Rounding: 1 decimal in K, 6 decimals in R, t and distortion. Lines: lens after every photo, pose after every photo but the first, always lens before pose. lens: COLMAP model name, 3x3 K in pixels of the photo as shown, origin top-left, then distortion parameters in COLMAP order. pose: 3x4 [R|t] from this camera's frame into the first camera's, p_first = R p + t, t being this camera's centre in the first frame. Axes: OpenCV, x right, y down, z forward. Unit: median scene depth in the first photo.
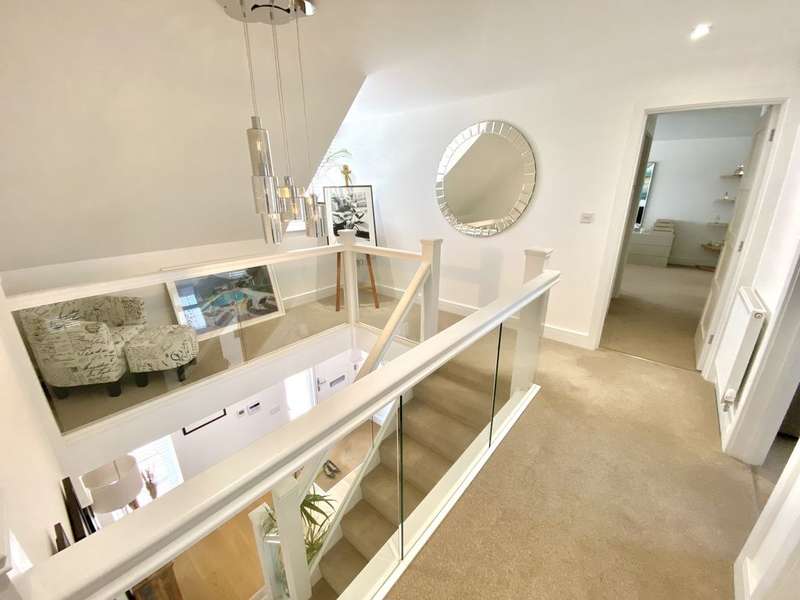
lens RADIAL K [[326.0, 0, 405.7], [0, 326.0, 301.7], [0, 0, 1]] dist [0.003241, -0.005778]
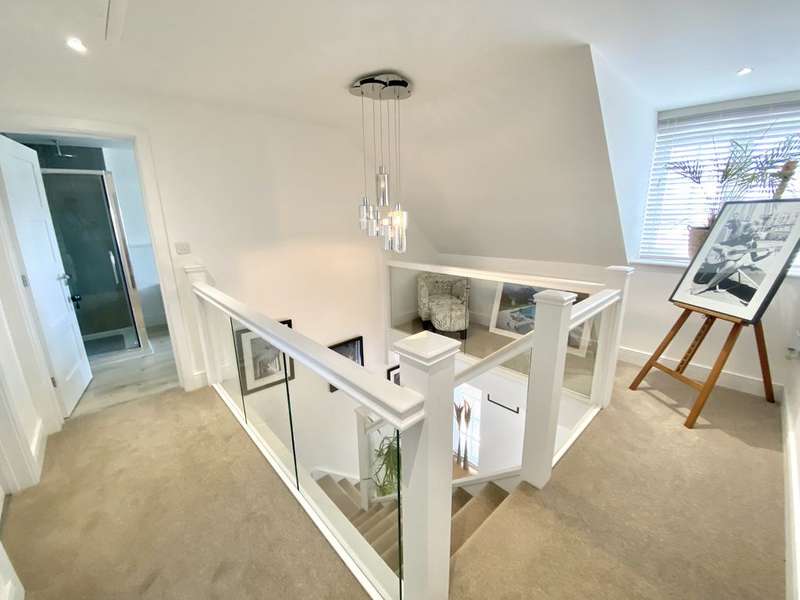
lens RADIAL K [[326.0, 0, 404.3], [0, 326.0, 300.5], [0, 0, 1]] dist [0.003241, -0.005778]
pose [[-0.118099, 0.241568, -0.963171, 0.438706], [-0.308034, 0.913198, 0.266804, -0.166011], [0.944017, 0.328199, -0.033437, 0.519382]]
